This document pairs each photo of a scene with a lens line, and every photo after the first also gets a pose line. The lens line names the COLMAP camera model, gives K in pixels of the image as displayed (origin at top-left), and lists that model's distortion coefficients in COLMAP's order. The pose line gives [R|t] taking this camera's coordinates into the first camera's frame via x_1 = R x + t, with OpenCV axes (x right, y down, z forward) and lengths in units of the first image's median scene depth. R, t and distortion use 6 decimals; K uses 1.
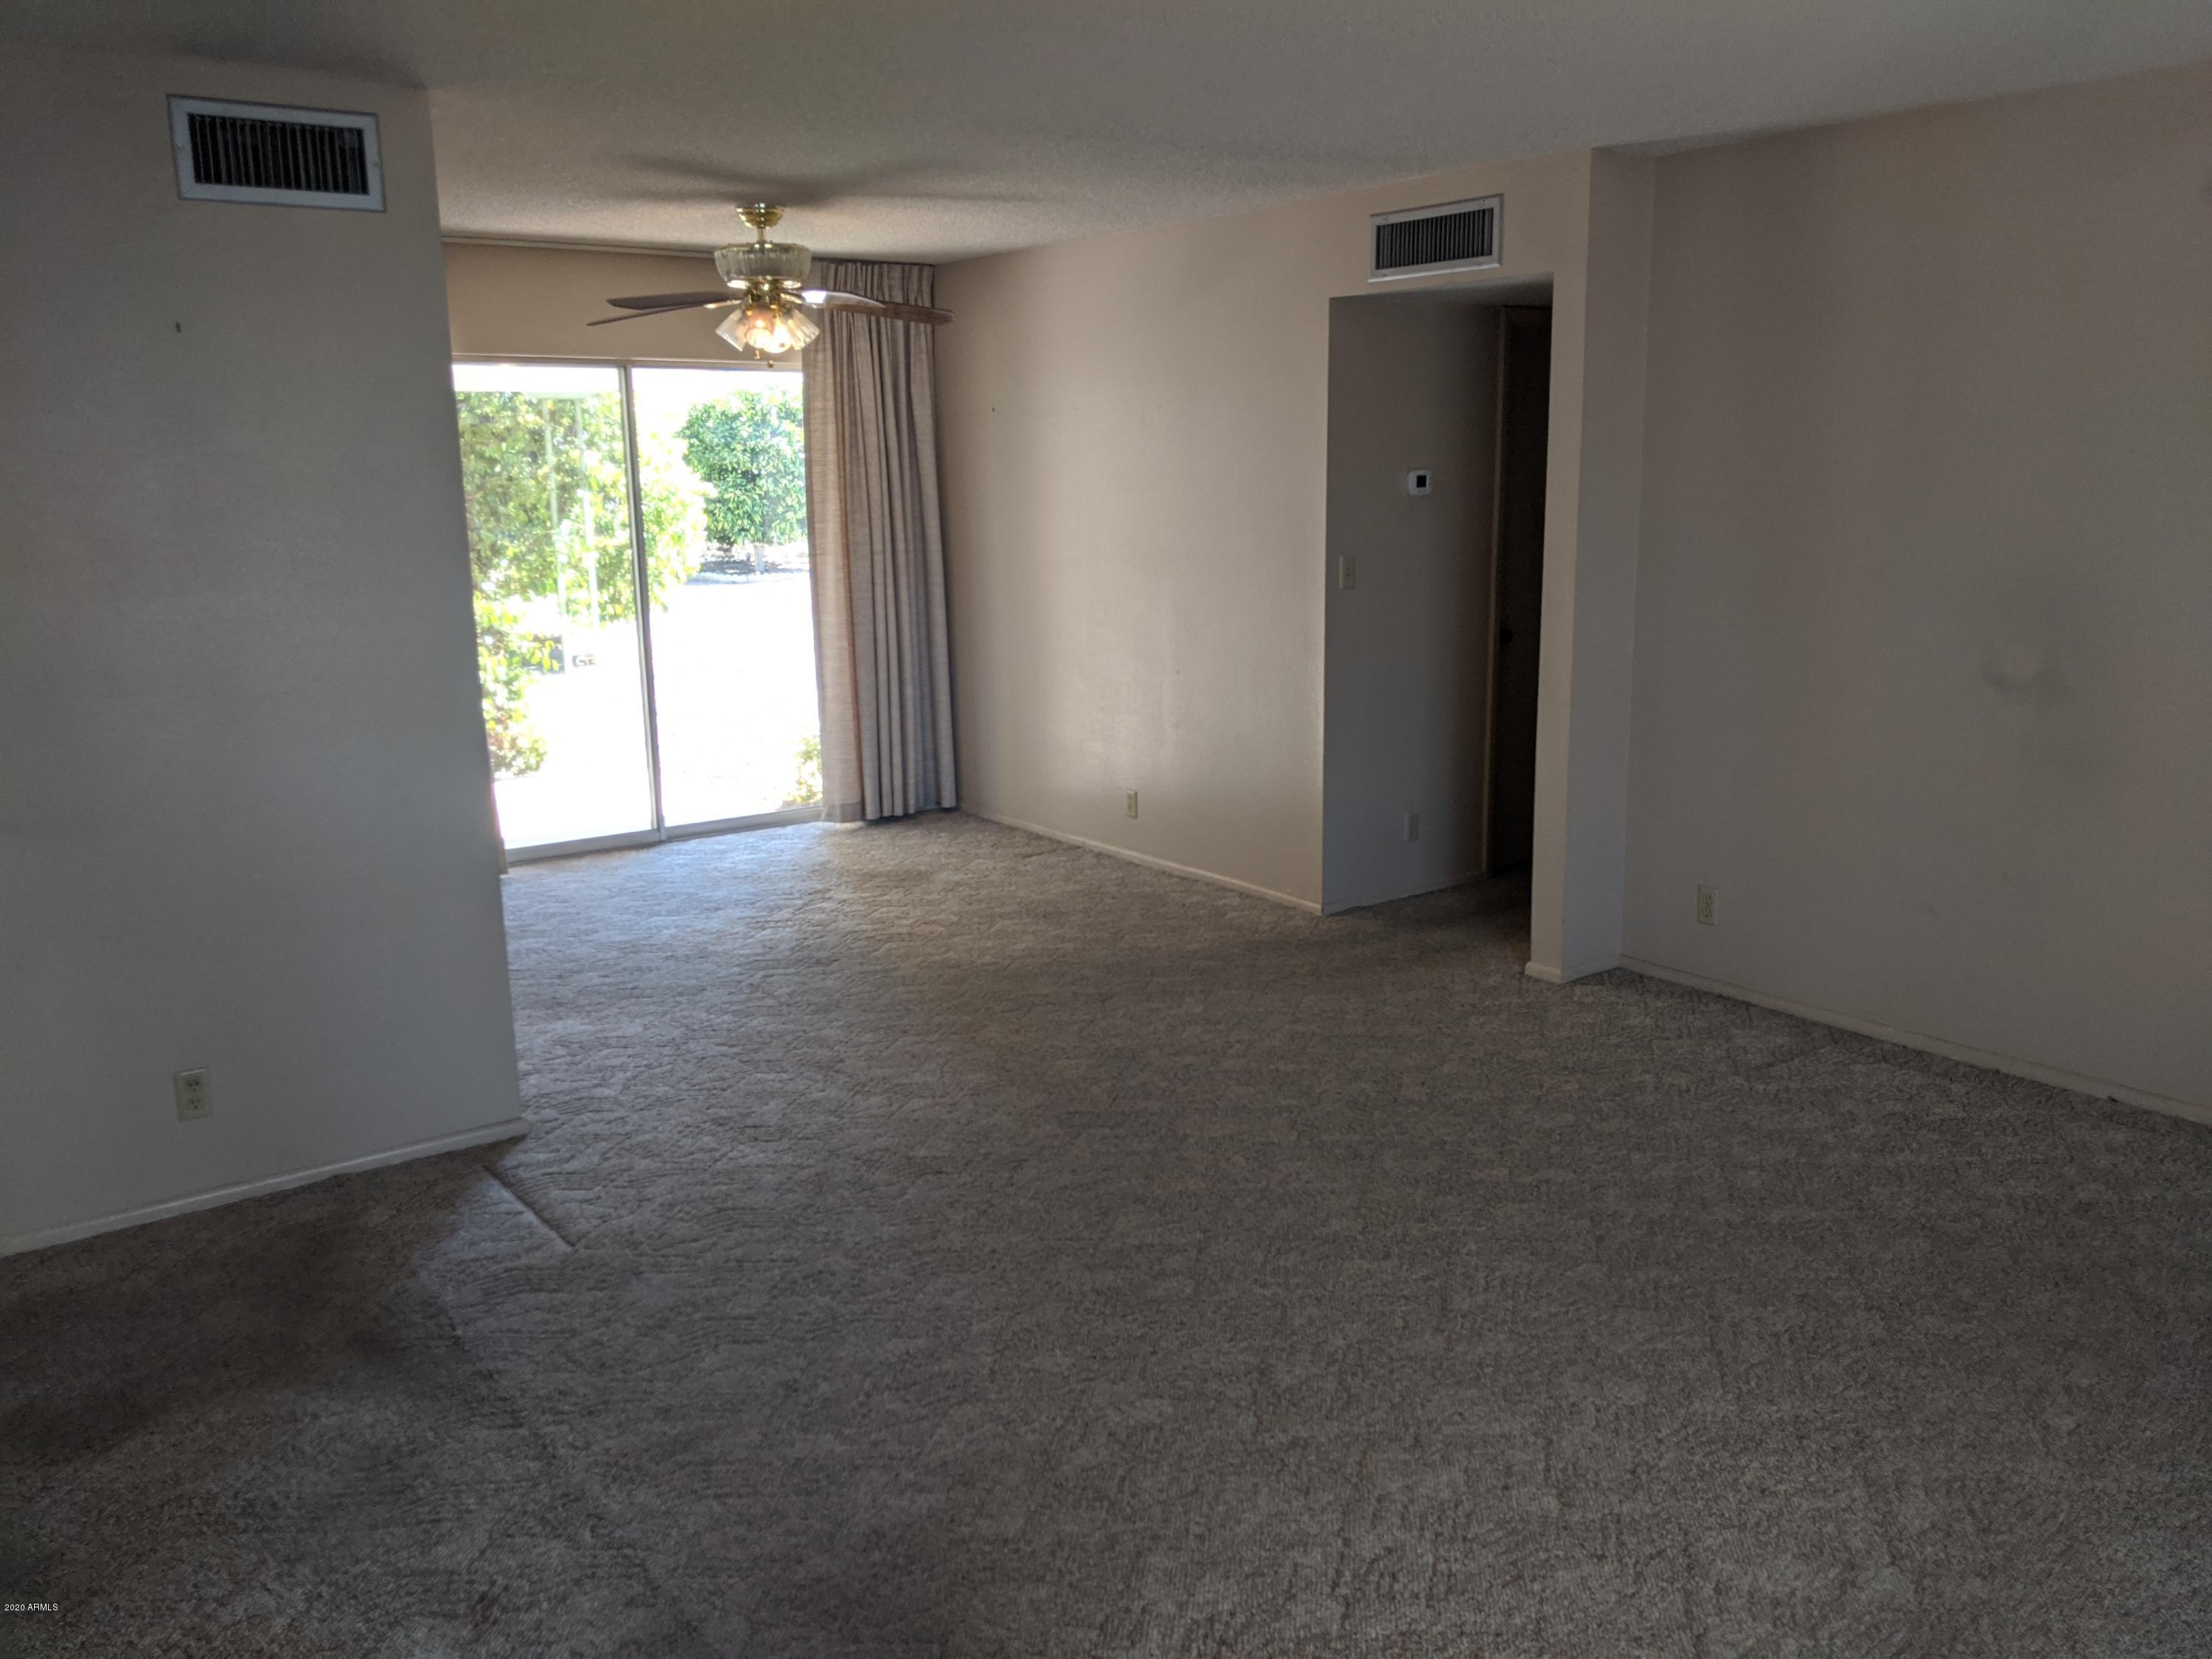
lens RADIAL K [[1768.3, 0, 1106.0], [0, 1768.3, 829.5], [0, 0, 1]] dist [0.092561, -0.185958]
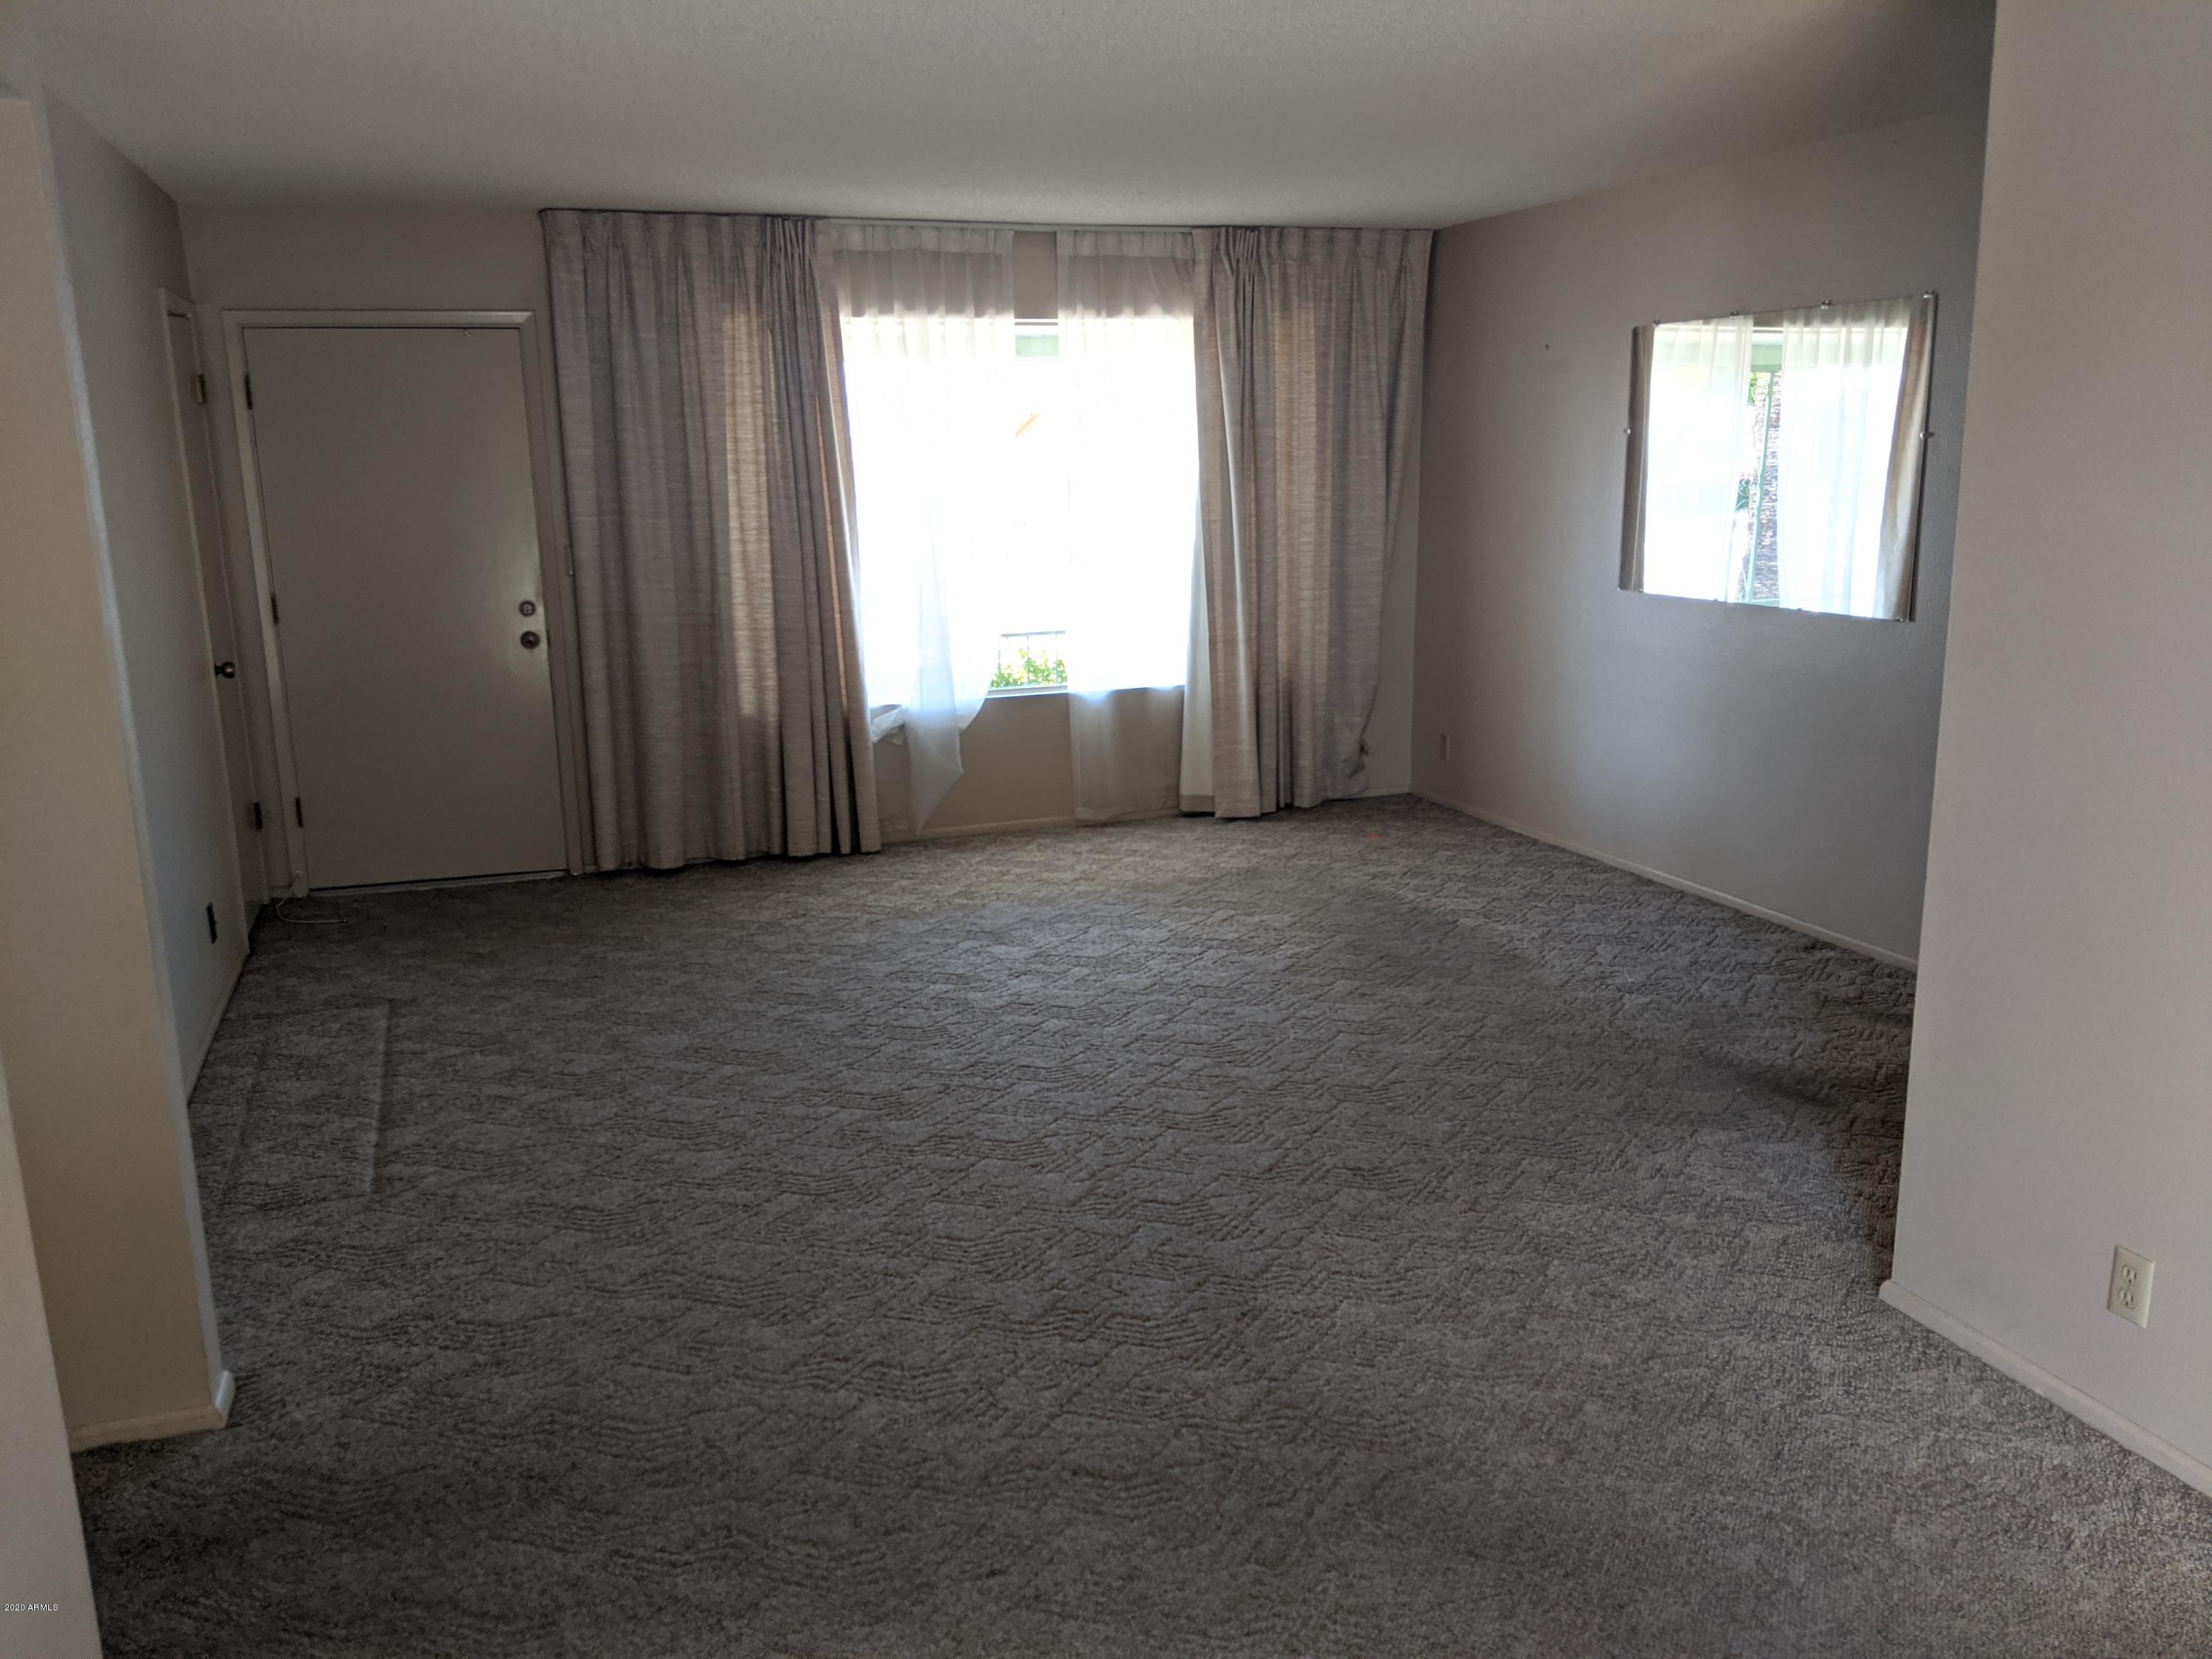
lens RADIAL K [[1768.3, 0, 1106.0], [0, 1768.3, 829.5], [0, 0, 1]] dist [0.092561, -0.185958]
pose [[-0.959595, -0.025004, 0.280270, -0.238255], [0.091244, 0.914572, 0.393997, -0.385596], [-0.266179, 0.403650, -0.875337, 1.870571]]
